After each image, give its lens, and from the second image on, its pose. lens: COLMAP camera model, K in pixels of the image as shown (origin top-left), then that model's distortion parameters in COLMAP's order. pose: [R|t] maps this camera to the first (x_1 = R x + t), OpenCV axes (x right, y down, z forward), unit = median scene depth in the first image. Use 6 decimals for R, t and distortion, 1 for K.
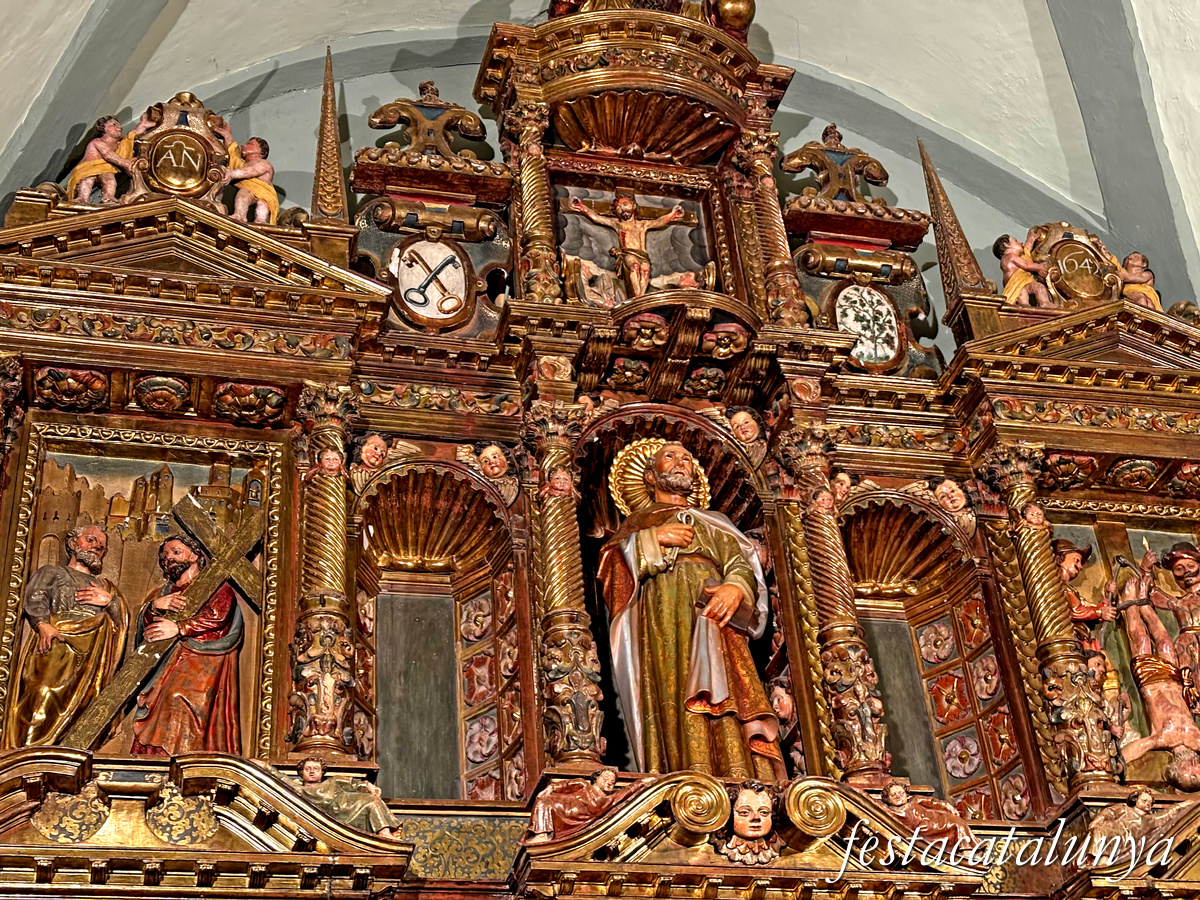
lens RADIAL K [[1806.5, 0, 600.0], [0, 1806.5, 450.0], [0, 0, 1]] dist [-0.002187, -0.053363]
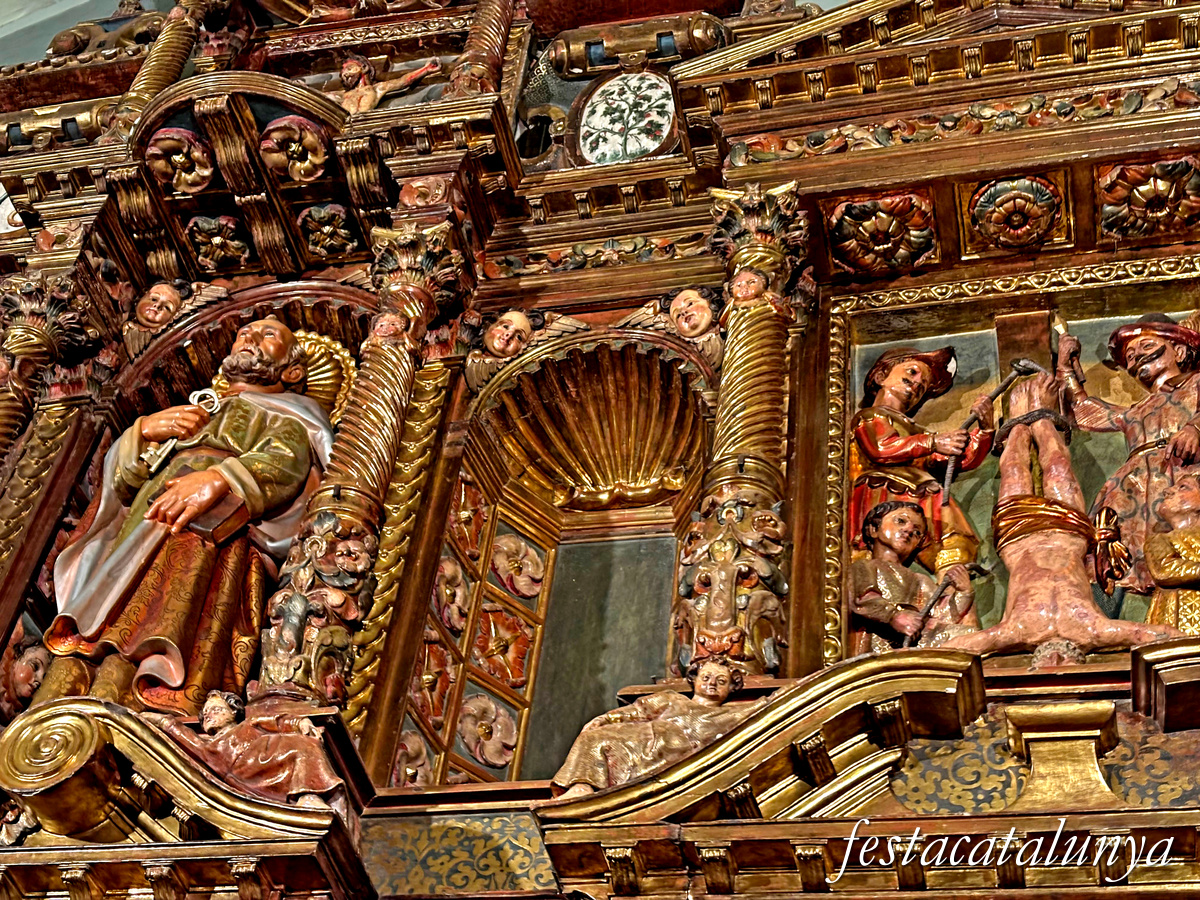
lens RADIAL K [[1868.2, 0, 600.0], [0, 1868.2, 450.0], [0, 0, 1]] dist [0.053984, 0.038815]
pose [[0.891268, -0.196768, -0.408563, 0.411437], [0.119138, 0.970910, -0.207702, 0.195728], [0.437547, 0.136443, 0.888783, 0.430035]]
